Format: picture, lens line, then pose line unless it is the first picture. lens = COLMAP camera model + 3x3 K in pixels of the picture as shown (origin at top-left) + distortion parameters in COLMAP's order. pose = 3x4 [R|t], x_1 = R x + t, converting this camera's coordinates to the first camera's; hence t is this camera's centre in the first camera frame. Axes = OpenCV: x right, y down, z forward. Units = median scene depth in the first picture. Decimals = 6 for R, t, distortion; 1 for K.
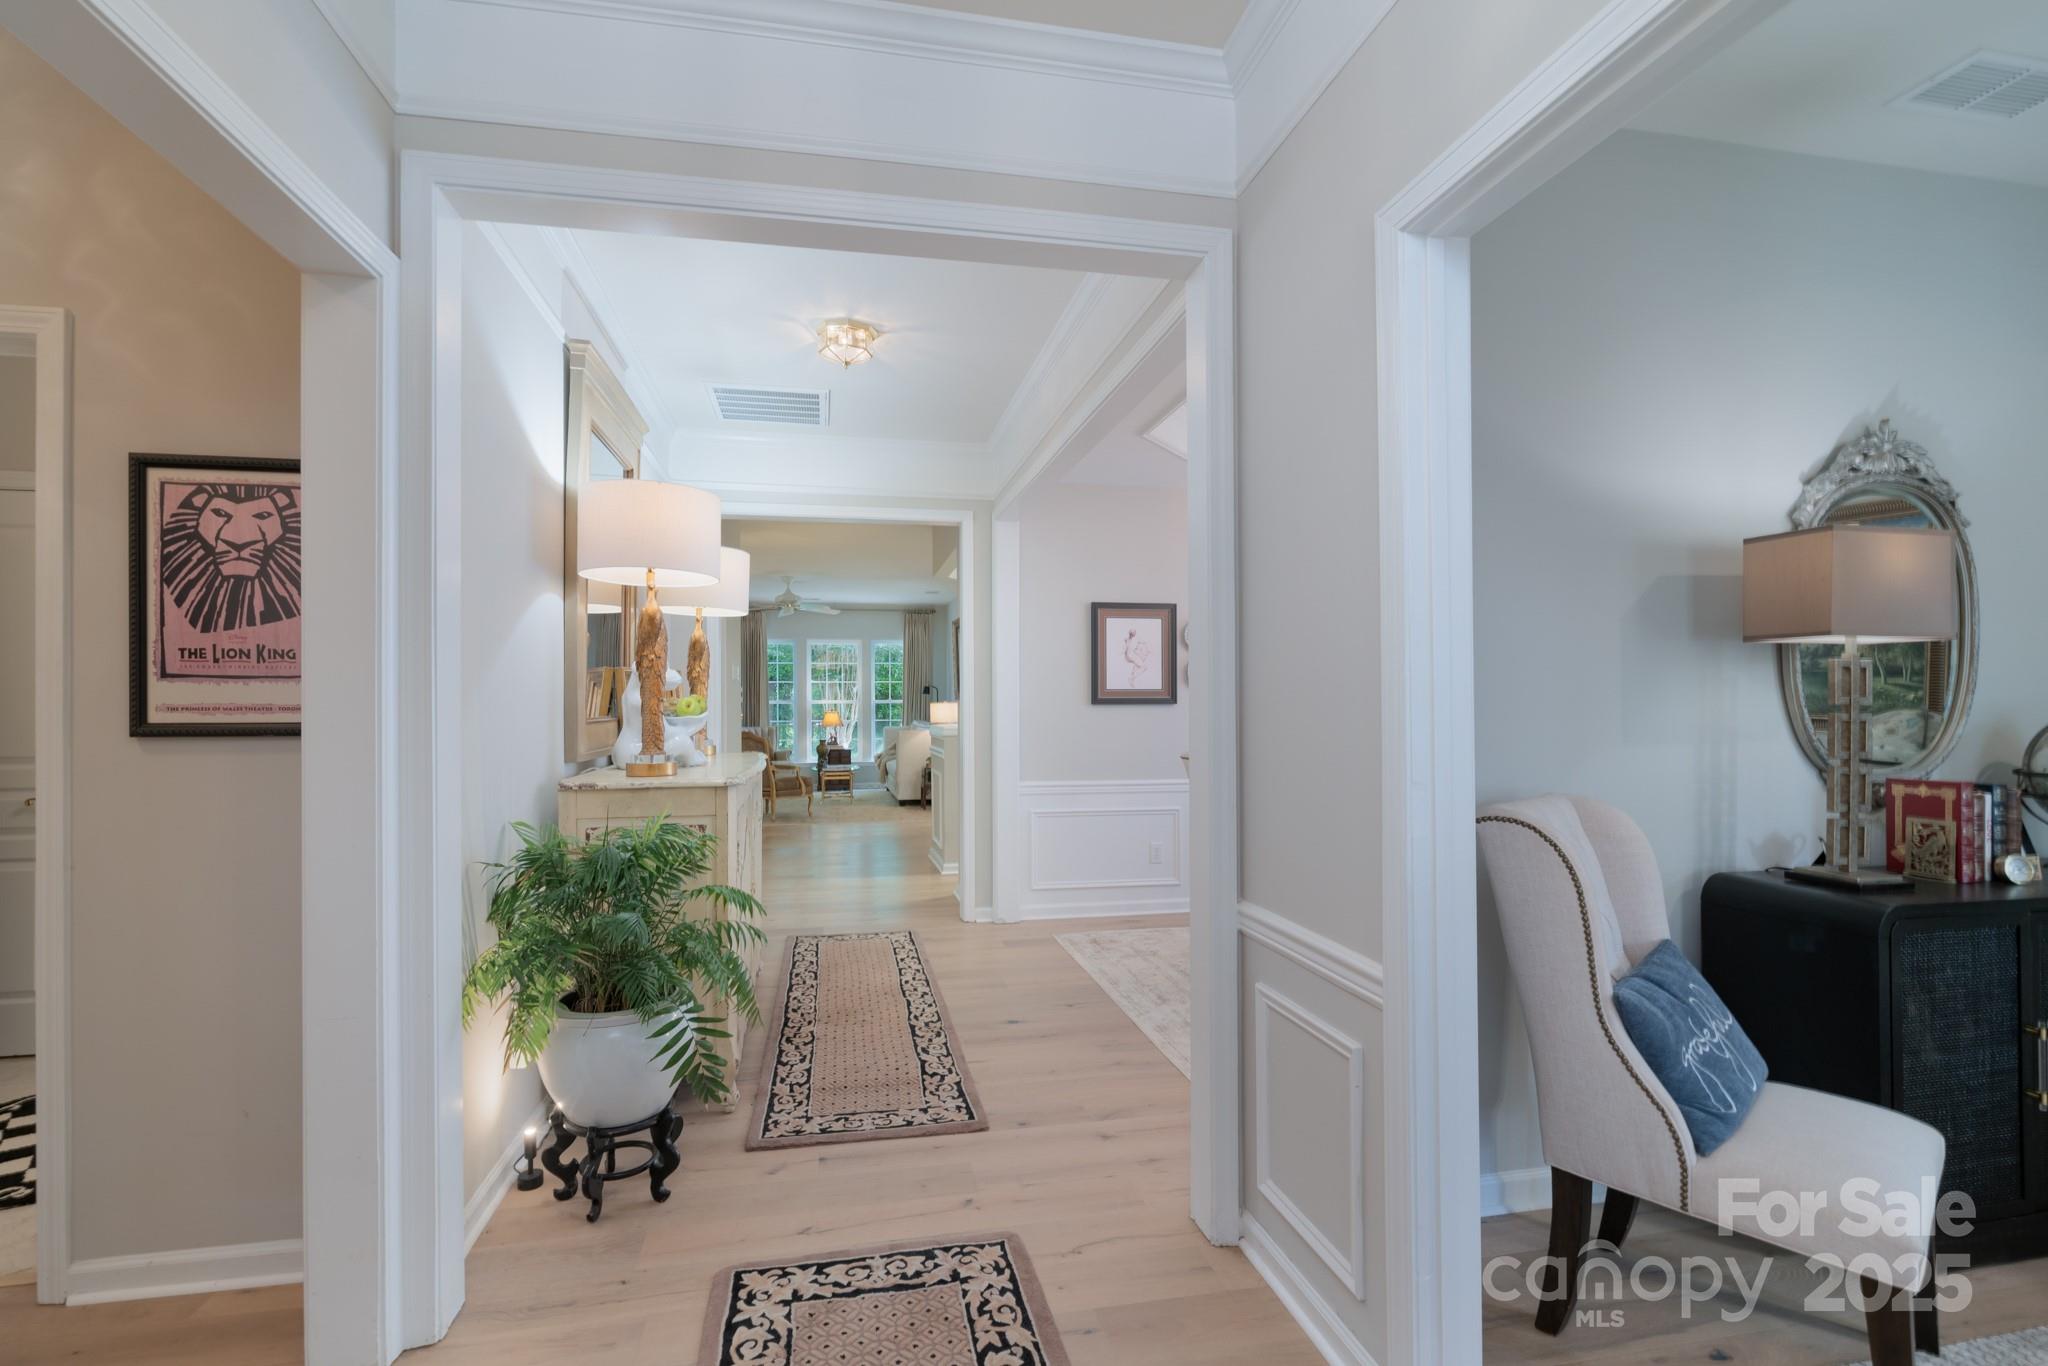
lens RADIAL K [[915.2, 0, 1028.4], [0, 915.2, 697.5], [0, 0, 1]] dist [-0.001970, 0.000017]
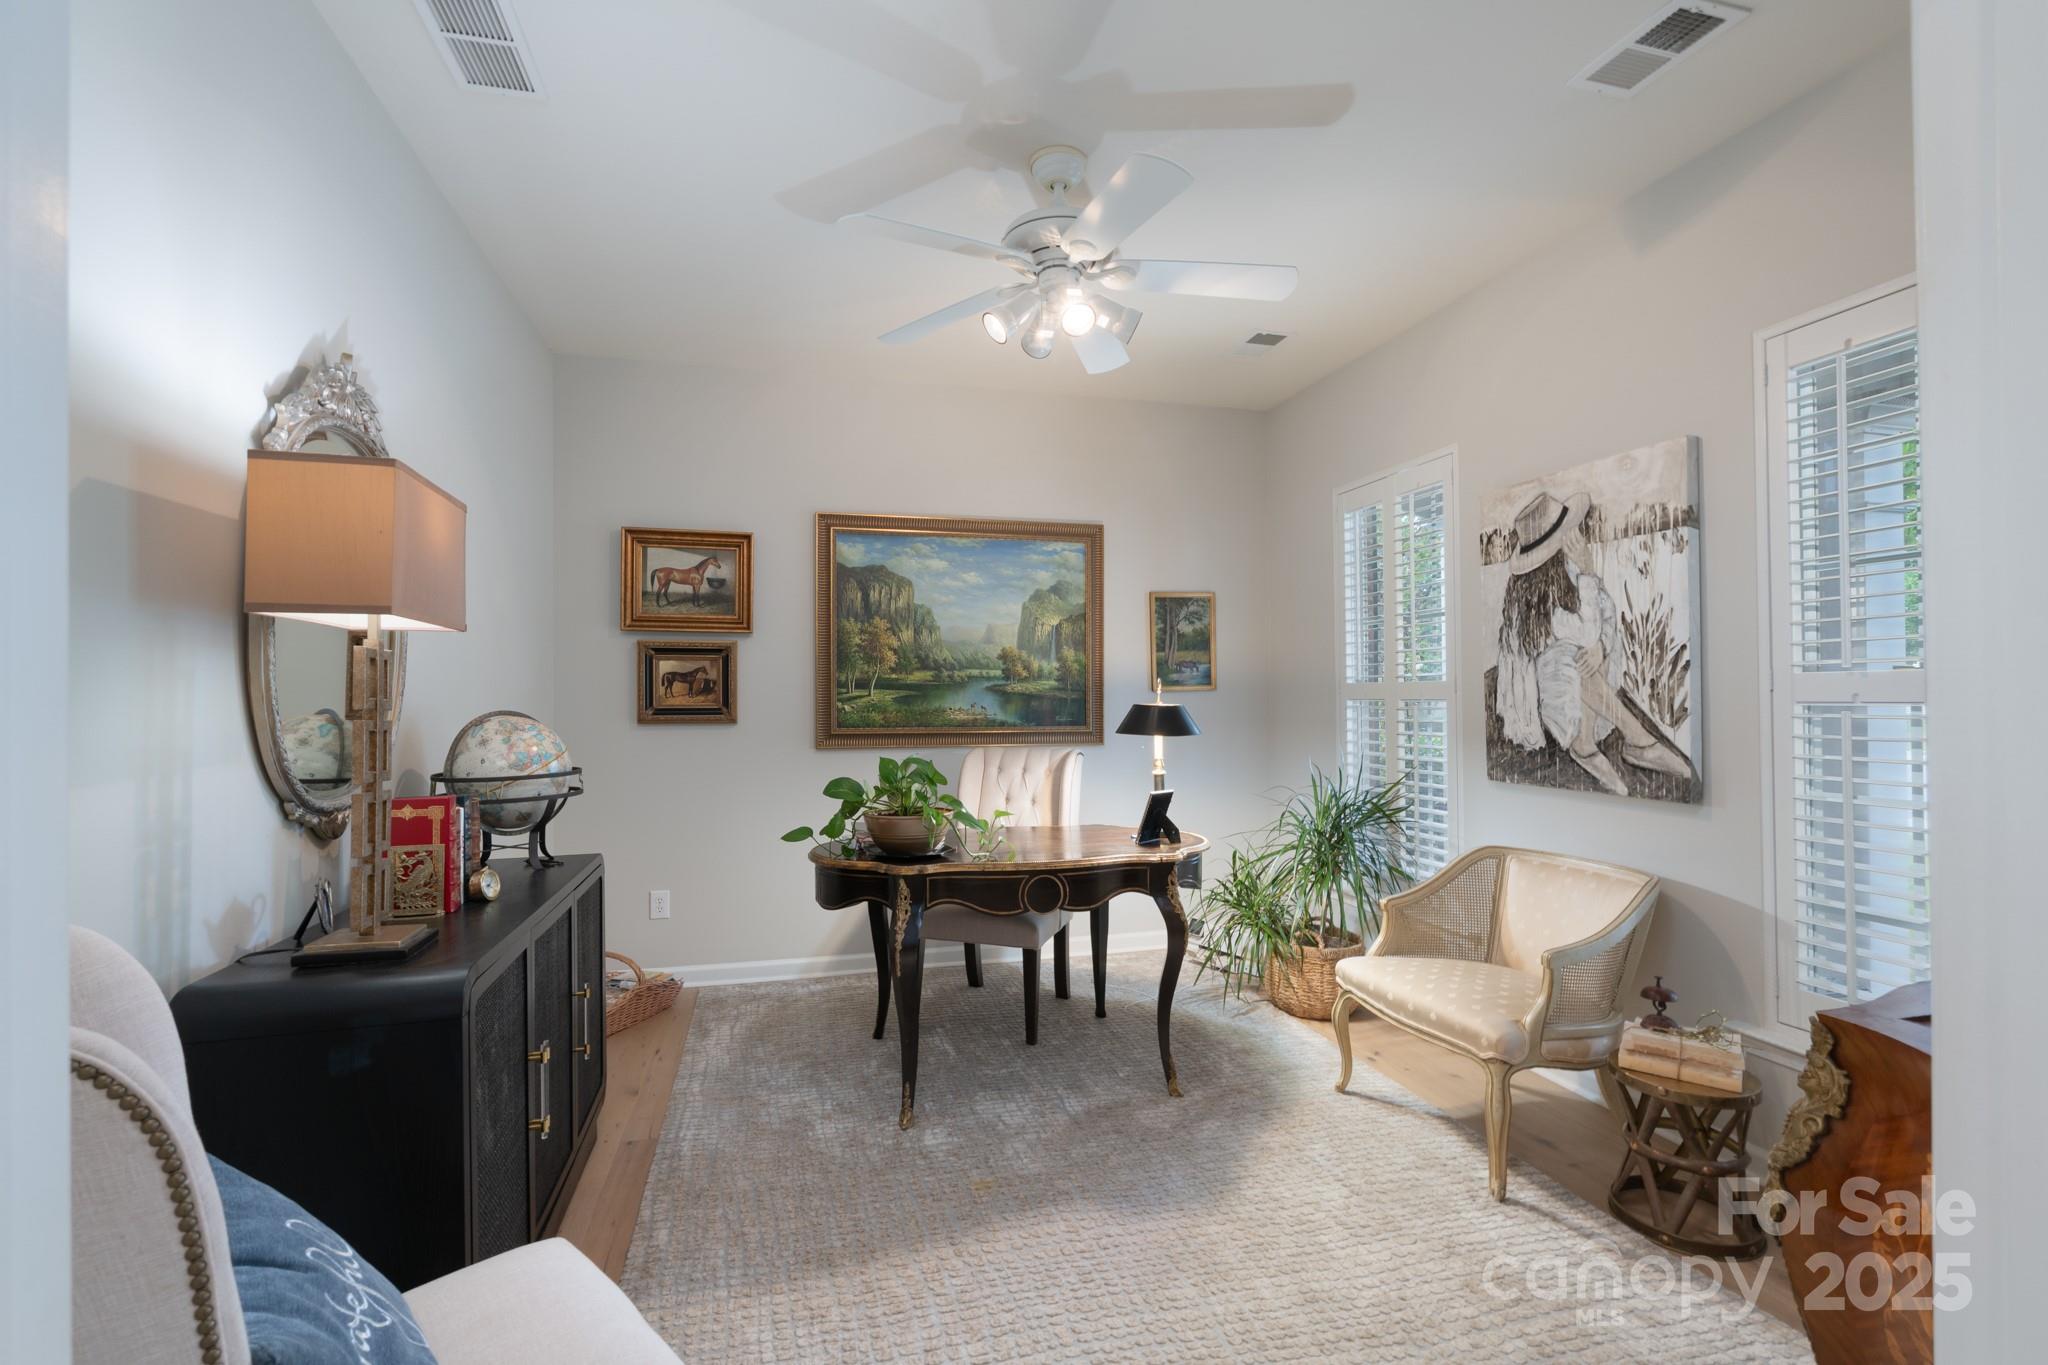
lens RADIAL K [[915.2, 0, 1024.6], [0, 915.2, 684.9], [0, 0, 1]] dist [-0.001970, 0.000017]
pose [[-0.031675, 0.015934, 0.999371, 0.123539], [0.001512, 0.999873, -0.015894, 0.000471], [-0.999497, 0.001007, -0.031695, 0.446701]]
